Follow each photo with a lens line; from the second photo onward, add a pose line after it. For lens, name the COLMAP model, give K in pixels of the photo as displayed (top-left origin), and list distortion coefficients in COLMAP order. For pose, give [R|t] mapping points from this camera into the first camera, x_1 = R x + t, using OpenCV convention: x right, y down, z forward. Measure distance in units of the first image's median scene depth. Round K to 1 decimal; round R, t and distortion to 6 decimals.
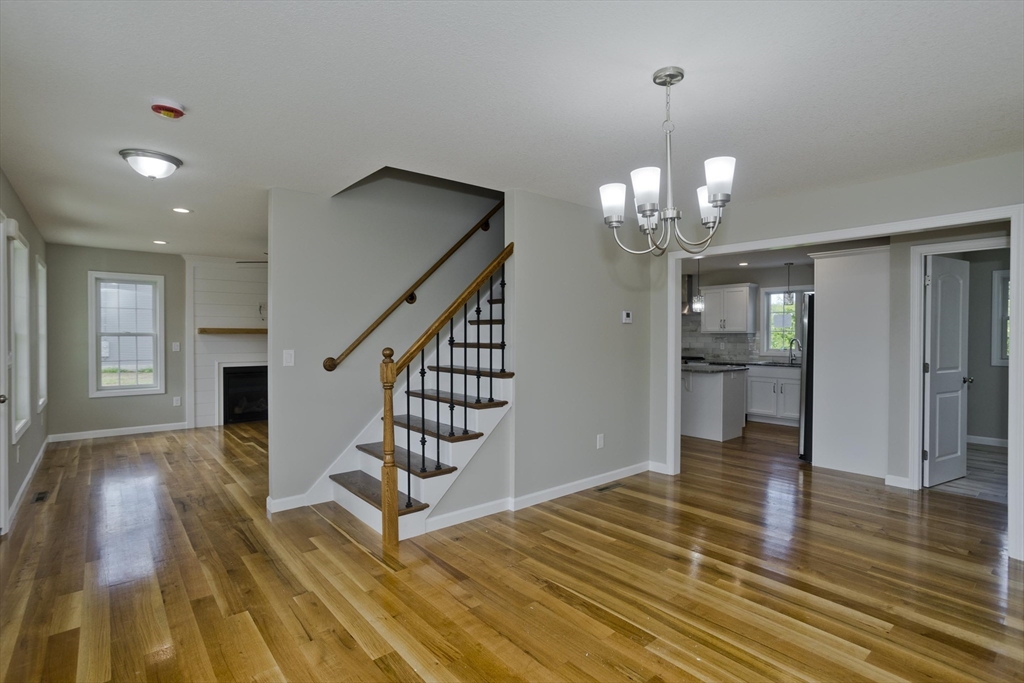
lens RADIAL K [[504.1, 0, 515.3], [0, 504.1, 343.4], [0, 0, 1]] dist [-0.044458, 0.031520]
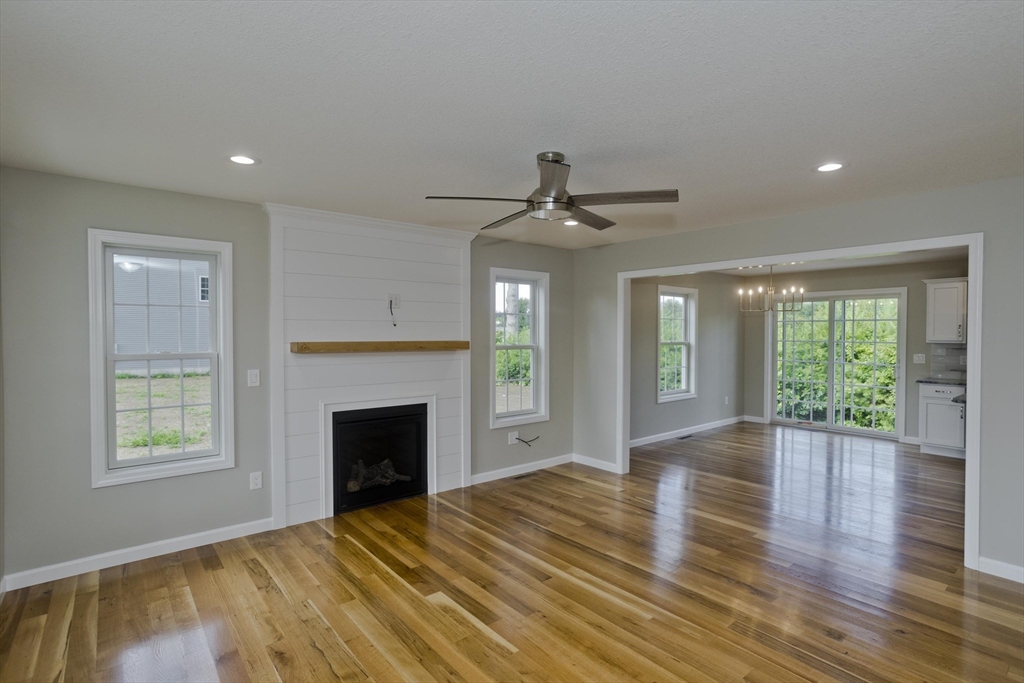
lens RADIAL K [[511.7, 0, 522.5], [0, 511.7, 343.5], [0, 0, 1]] dist [-0.051566, 0.032439]
pose [[0.999992, -0.001330, -0.003809, -0.386072], [0.001356, 0.999975, 0.006903, -0.032690], [0.003800, -0.006908, 0.999969, 0.454110]]
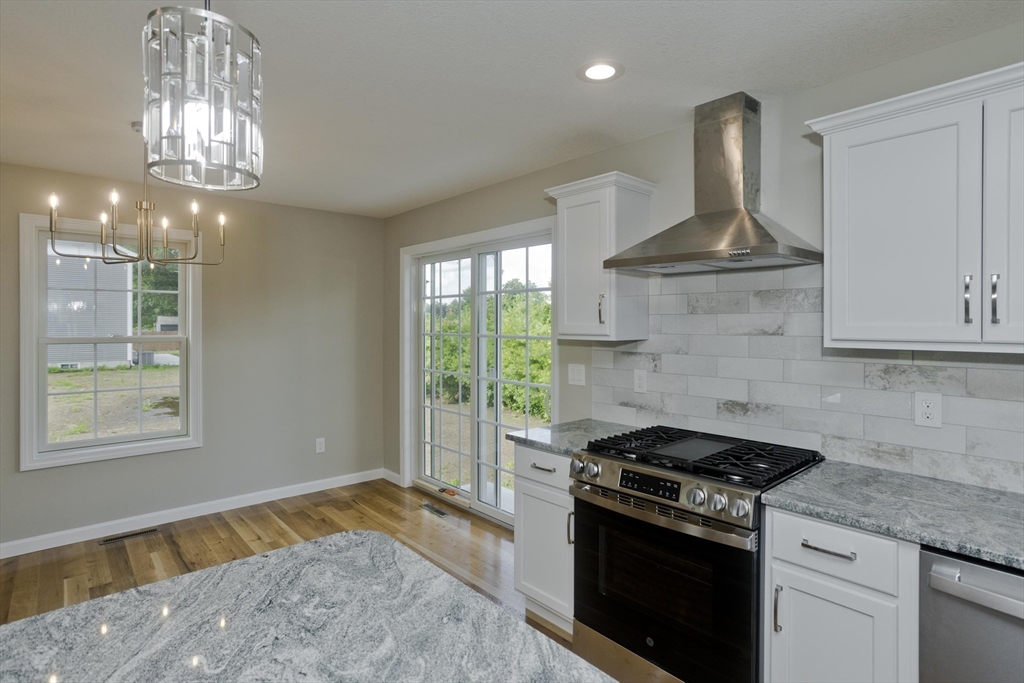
lens RADIAL K [[522.6, 0, 513.9], [0, 522.6, 325.9], [0, 0, 1]] dist [-0.047396, 0.032781]
pose [[0.999466, -0.001843, 0.032631, 0.287111], [0.002162, 0.999950, -0.009722, -0.033116], [-0.032612, 0.009788, 0.999420, 0.963203]]
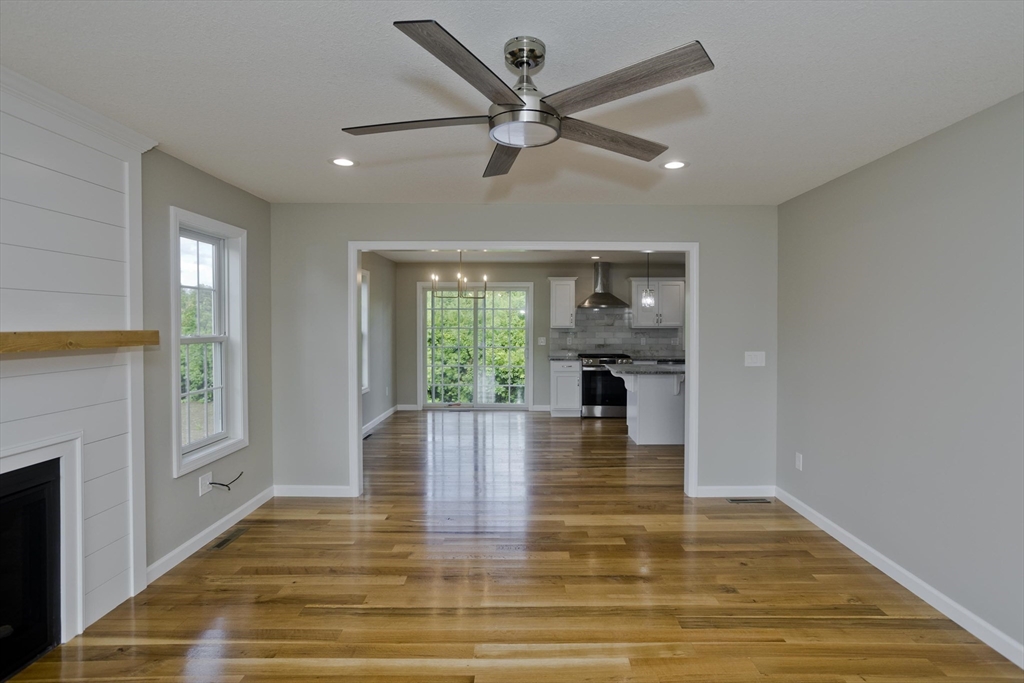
lens RADIAL K [[501.6, 0, 527.1], [0, 501.6, 335.4], [0, 0, 1]] dist [-0.053930, 0.032001]
pose [[0.639882, -0.021183, 0.768181, -0.556823], [0.011626, 0.999772, 0.017885, -0.031158], [-0.768385, -0.002513, 0.639983, 0.679943]]
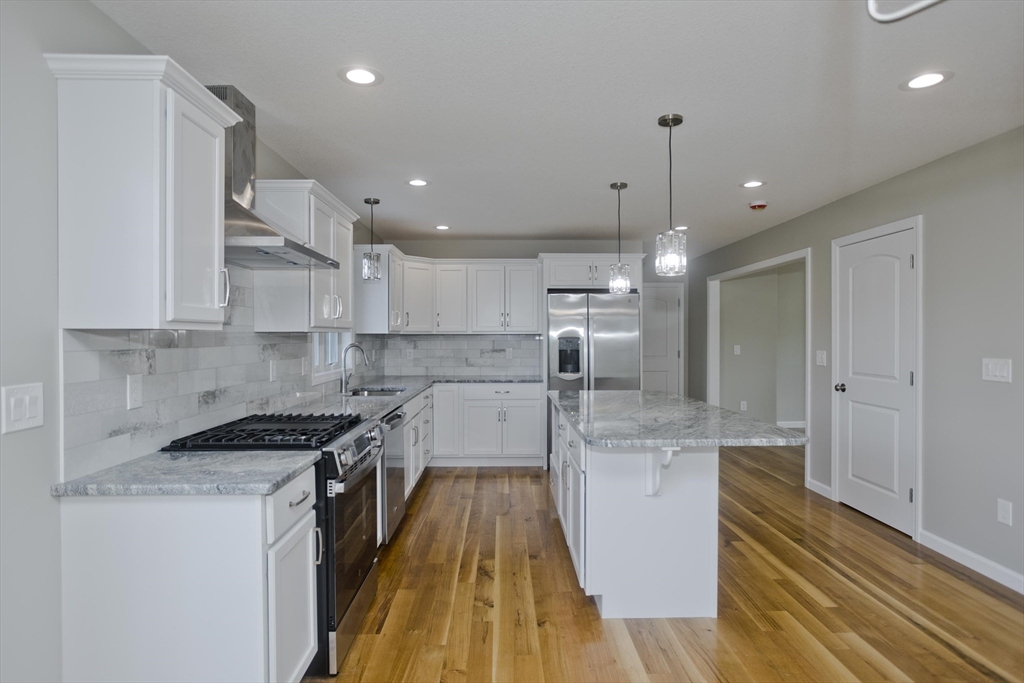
lens RADIAL K [[553.1, 0, 504.1], [0, 553.1, 340.5], [0, 0, 1]] dist [-0.050359, 0.029070]
pose [[-0.770706, -0.005803, 0.637165, 0.074590], [0.010446, 0.999709, 0.021740, -0.025575], [-0.637105, 0.023411, -0.770421, 1.435458]]
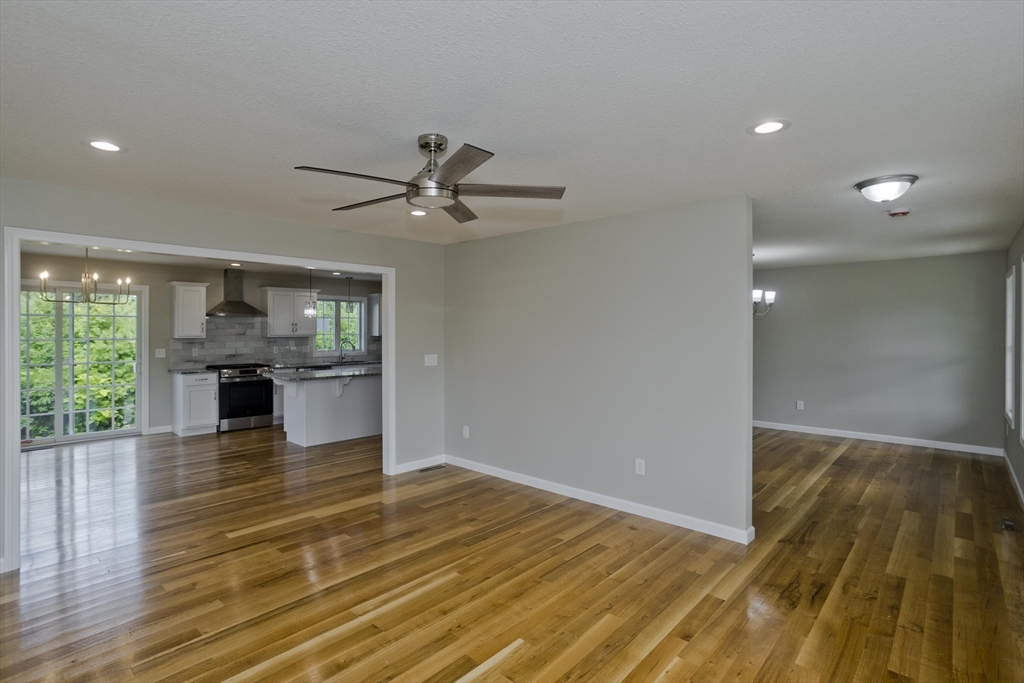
lens RADIAL K [[500.8, 0, 499.0], [0, 500.8, 336.1], [0, 0, 1]] dist [-0.049422, 0.031859]
pose [[-0.121834, -0.013958, 0.992452, -0.715511], [0.013658, 0.999783, 0.015738, -0.037661], [-0.992457, 0.015472, -0.121616, 0.835703]]
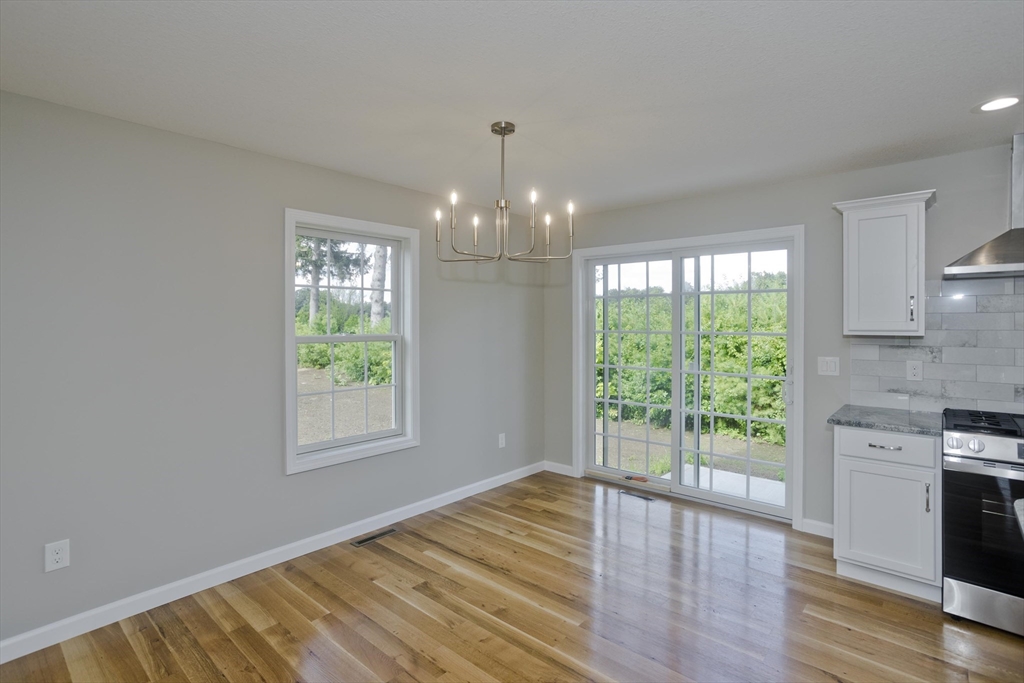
lens RADIAL K [[495.2, 0, 530.3], [0, 495.2, 326.9], [0, 0, 1]] dist [-0.046168, 0.029055]
pose [[0.986955, -0.005270, 0.160910, 0.002891], [0.006240, 0.999965, -0.005521, -0.032902], [-0.160875, 0.006453, 0.986954, 0.986912]]
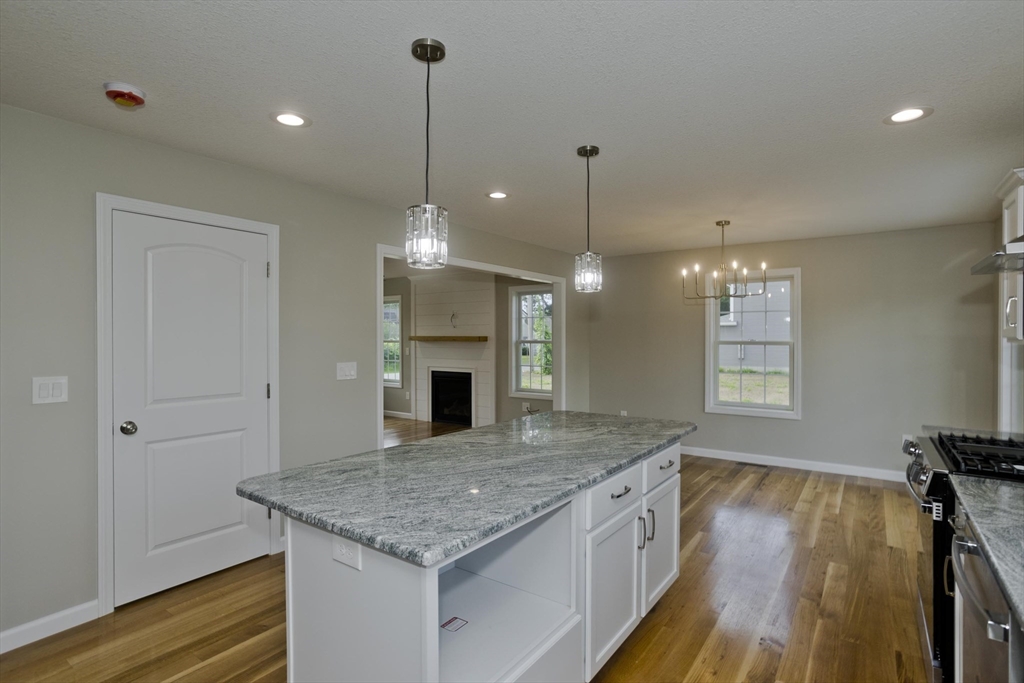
lens RADIAL K [[510.5, 0, 512.2], [0, 510.5, 336.5], [0, 0, 1]] dist [-0.047074, 0.028748]
pose [[0.255498, -0.002922, -0.966805, 0.595878], [-0.013999, 0.999879, -0.006721, -0.024901], [0.966708, 0.015252, 0.255426, 0.909188]]
